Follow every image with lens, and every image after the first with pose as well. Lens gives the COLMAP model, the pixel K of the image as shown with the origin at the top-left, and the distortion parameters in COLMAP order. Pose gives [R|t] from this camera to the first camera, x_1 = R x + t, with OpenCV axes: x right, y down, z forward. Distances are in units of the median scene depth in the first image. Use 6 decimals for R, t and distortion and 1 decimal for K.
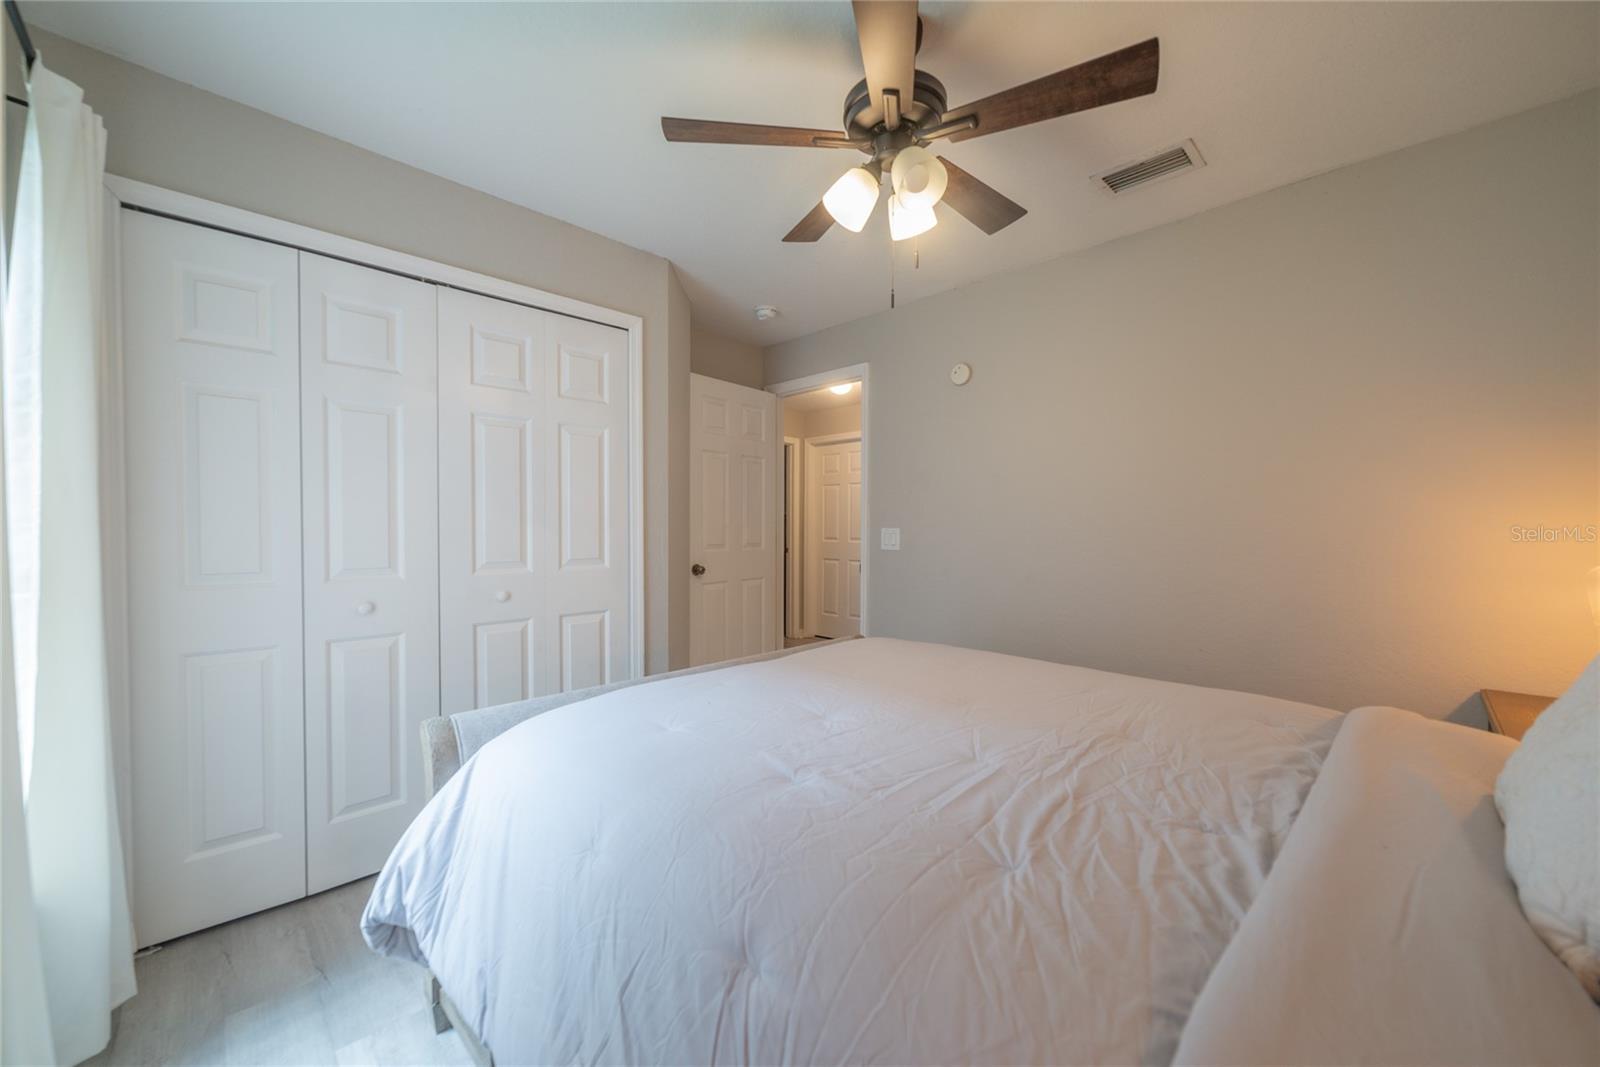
lens RADIAL K [[605.1, 0, 797.1], [0, 605.1, 531.1], [0, 0, 1]] dist [-0.000482, 0.000053]
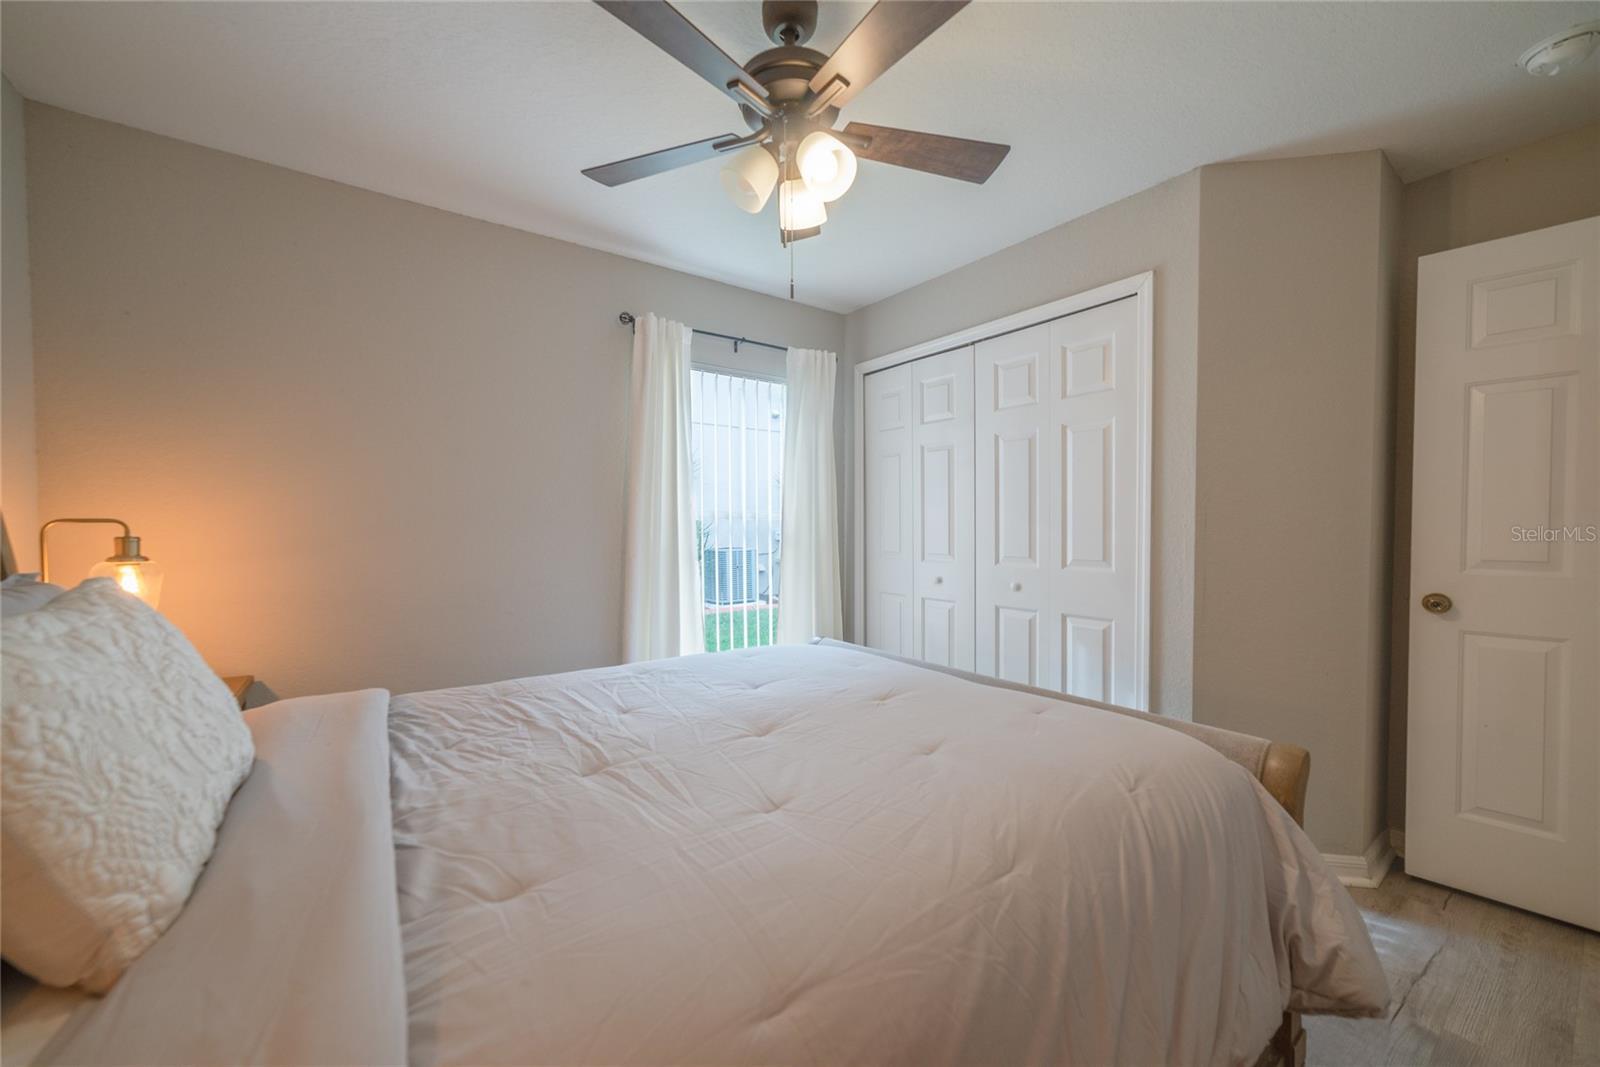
lens RADIAL K [[605.1, 0, 797.1], [0, 605.1, 531.1], [0, 0, 1]] dist [-0.000482, 0.000053]
pose [[-0.151606, 0.008240, -0.988407, 1.105786], [-0.005964, 0.999939, 0.009251, -0.010457], [0.988423, 0.007298, -0.151547, 1.155835]]
